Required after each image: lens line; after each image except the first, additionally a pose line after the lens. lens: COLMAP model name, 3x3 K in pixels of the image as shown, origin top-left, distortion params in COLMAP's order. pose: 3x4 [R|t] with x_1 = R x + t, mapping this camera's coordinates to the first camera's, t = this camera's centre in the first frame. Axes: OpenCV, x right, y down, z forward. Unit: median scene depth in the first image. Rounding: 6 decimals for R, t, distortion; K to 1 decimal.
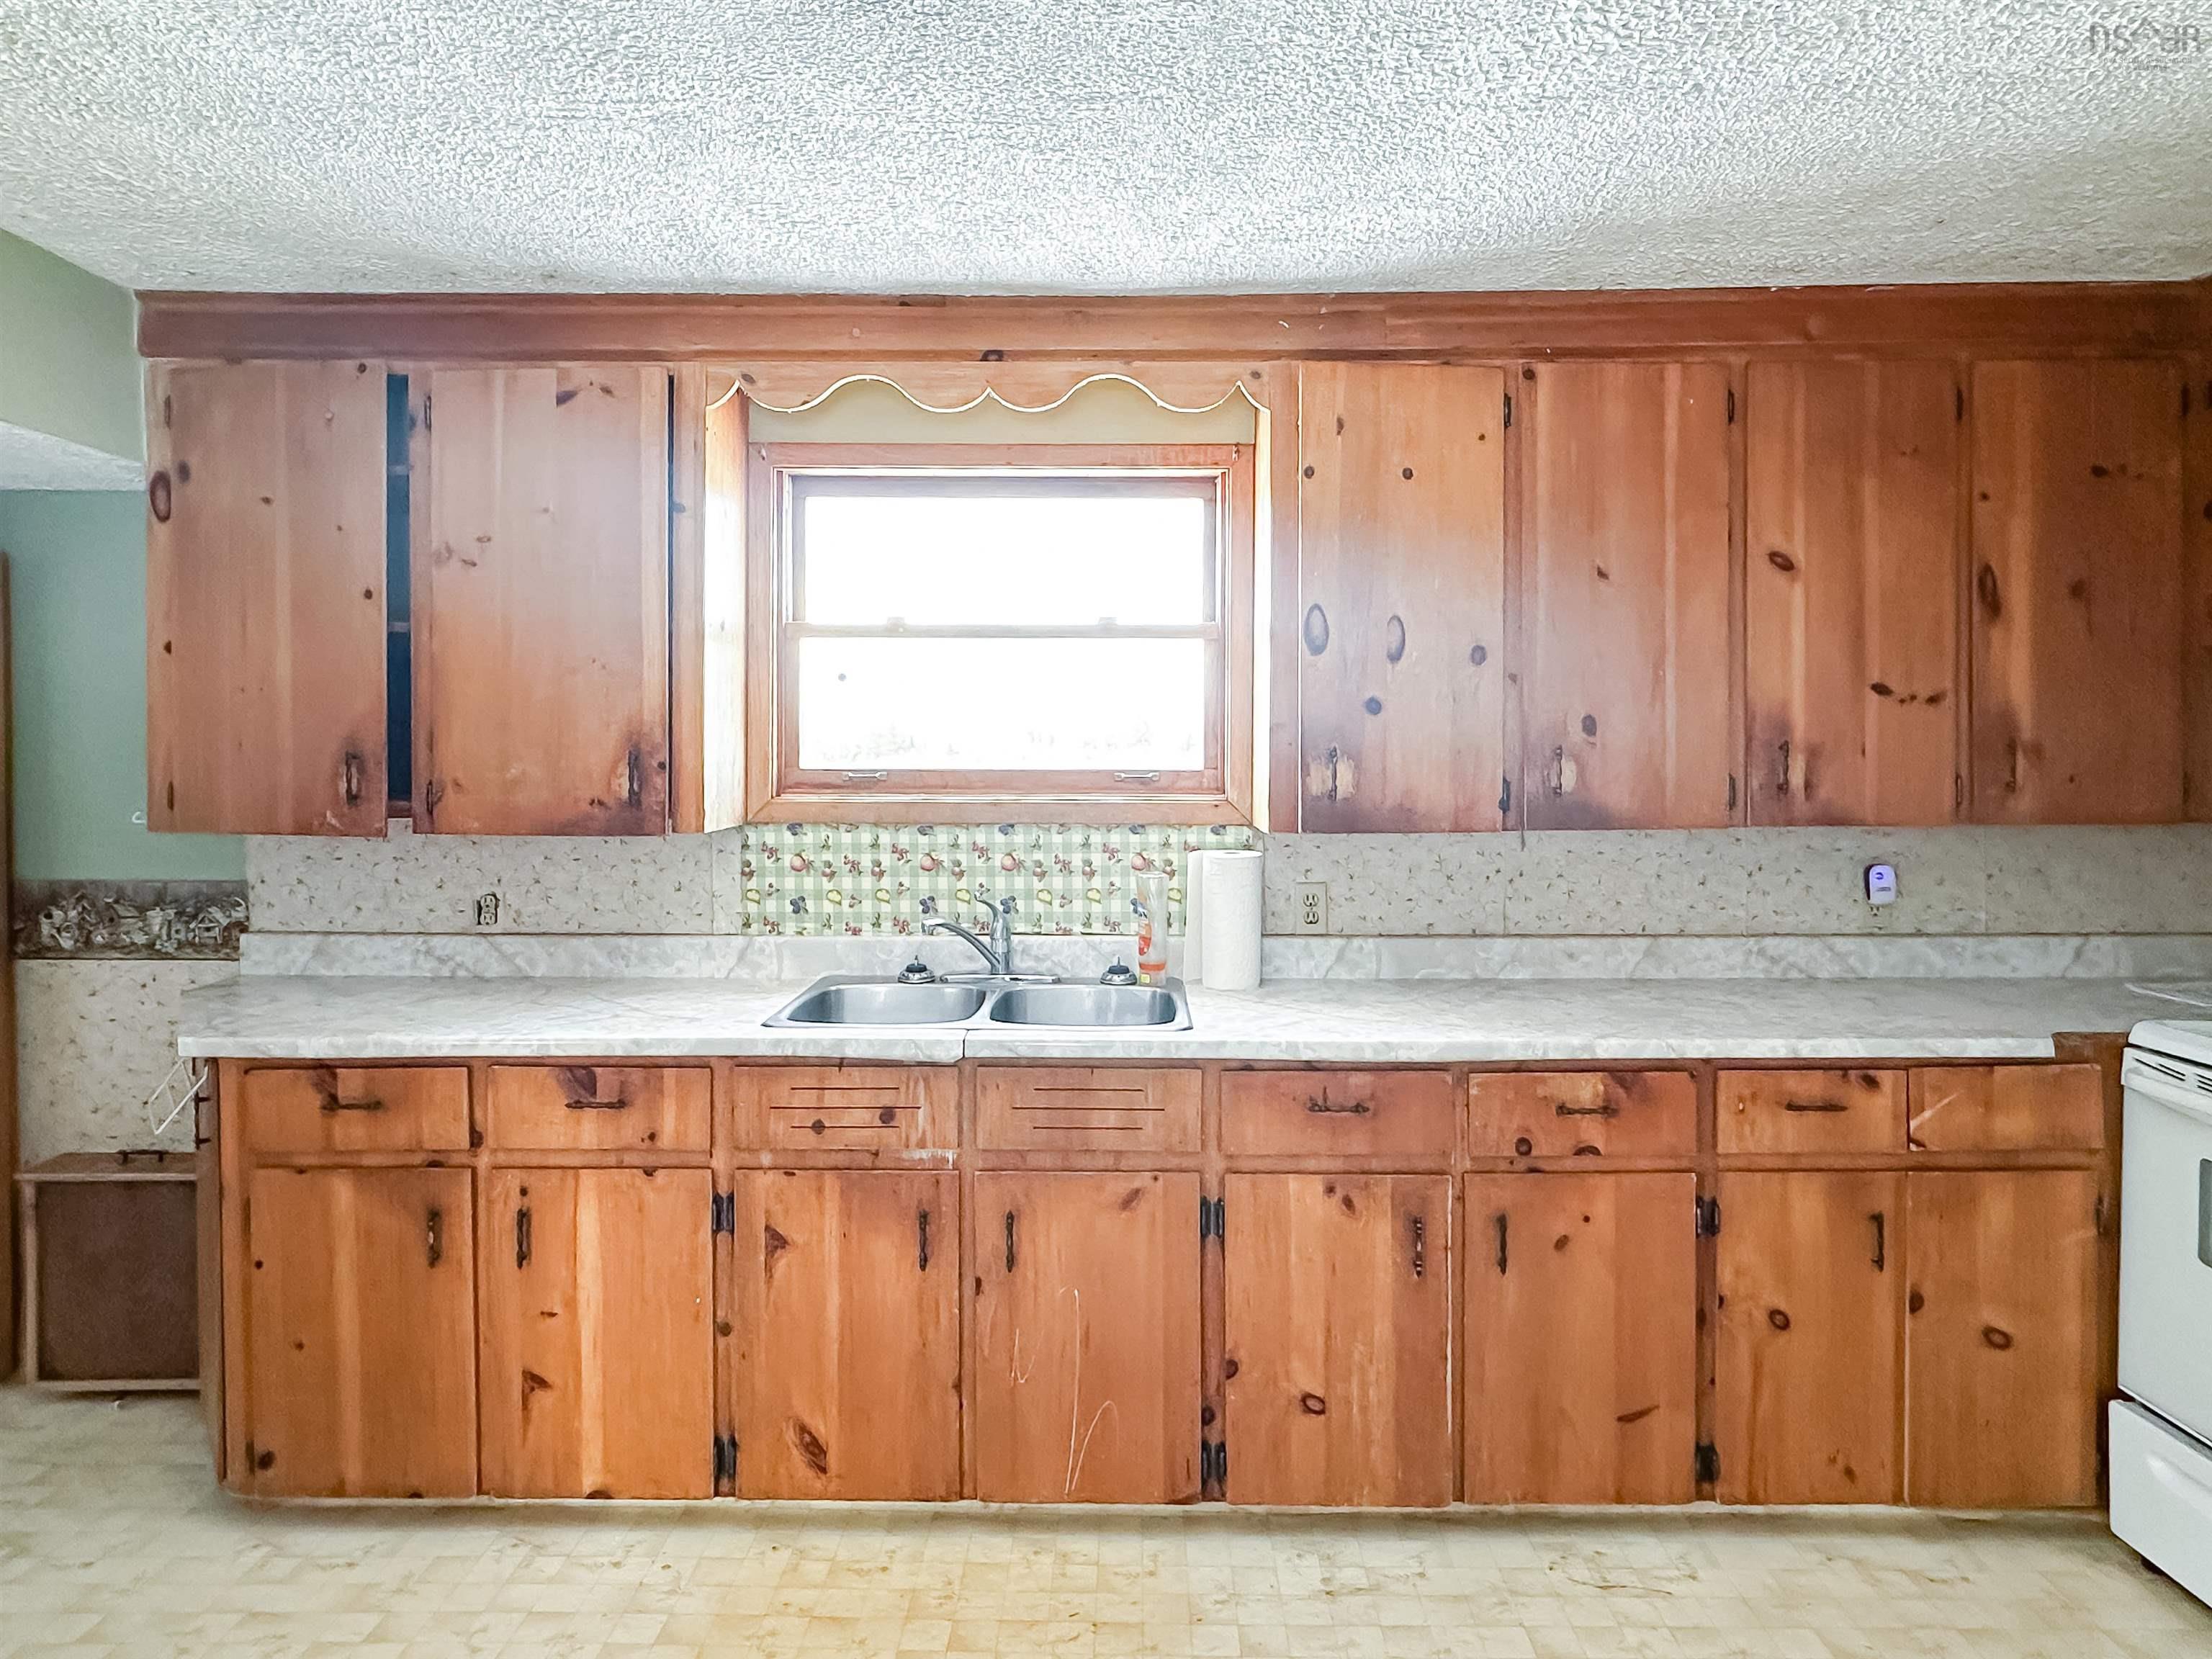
lens RADIAL K [[1350.7, 0, 1105.1], [0, 1350.7, 745.8], [0, 0, 1]] dist [0.000465, 0.000135]
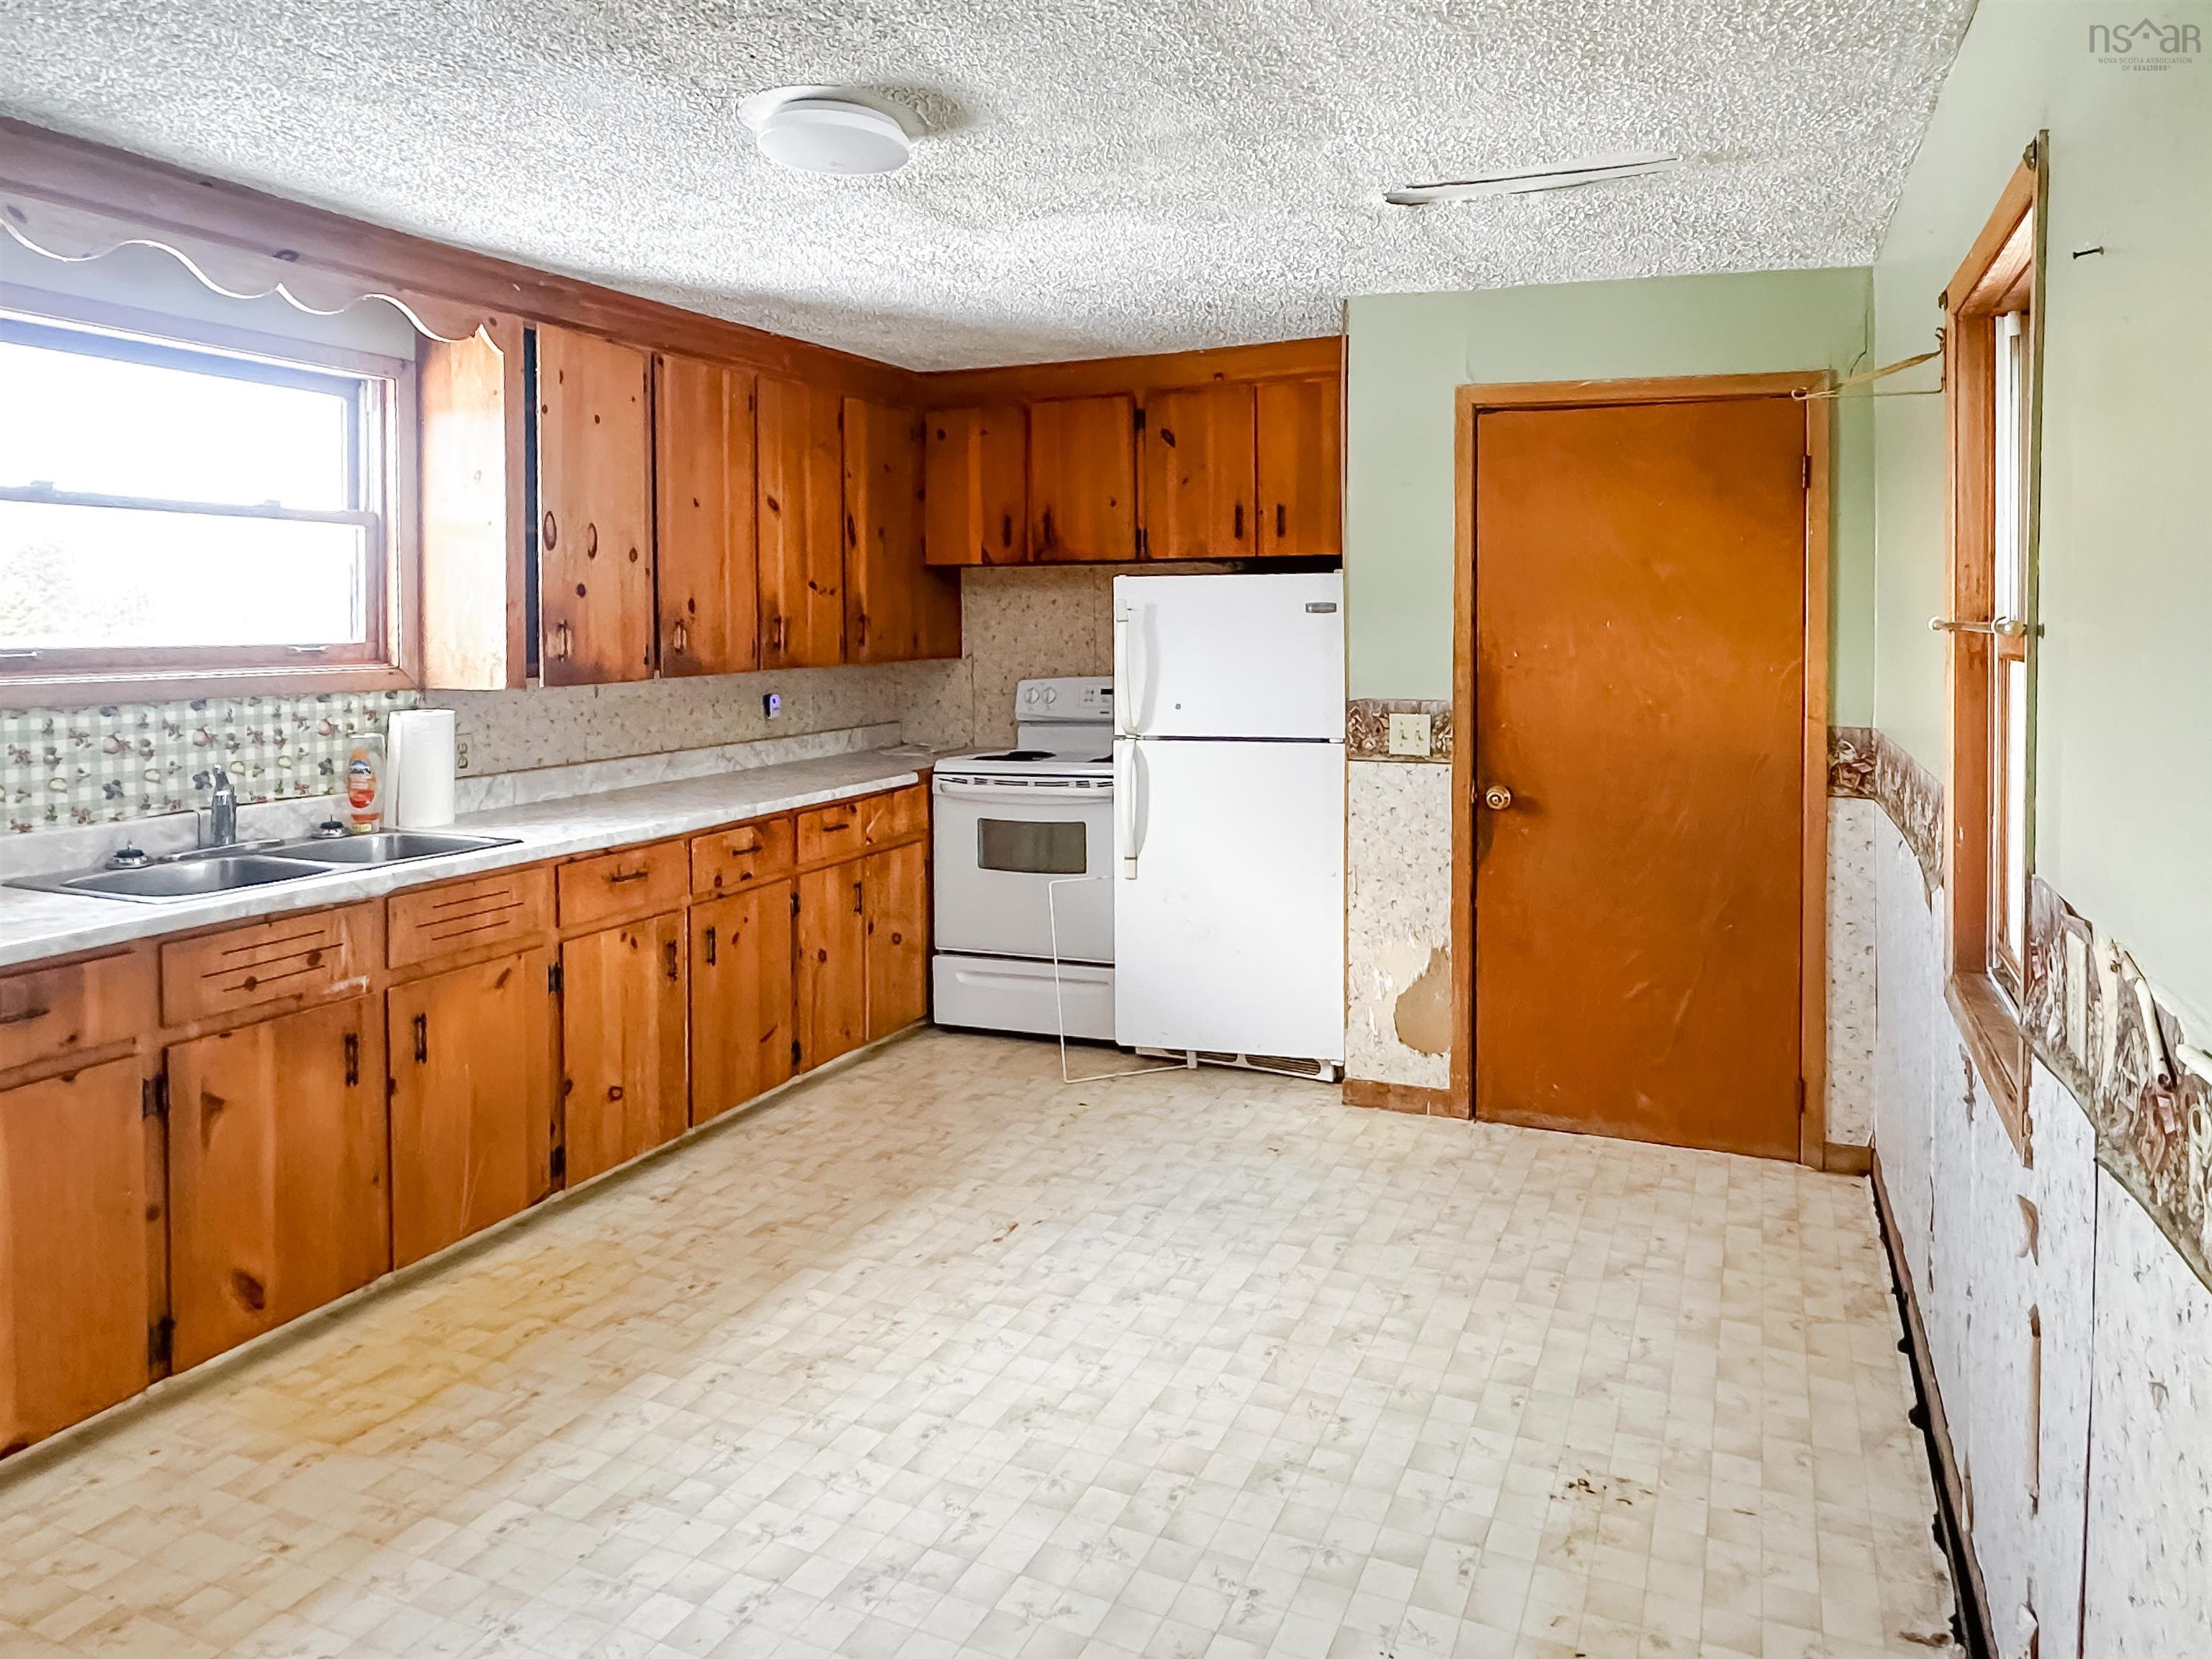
lens RADIAL K [[1438.5, 0, 1105.9], [0, 1438.5, 651.3], [0, 0, 1]] dist [-0.000448, 0.000850]
pose [[0.406627, -0.021954, 0.913330, -0.905111], [0.007006, 0.999757, 0.020912, 0.005119], [-0.913567, -0.002104, 0.406682, -0.056483]]
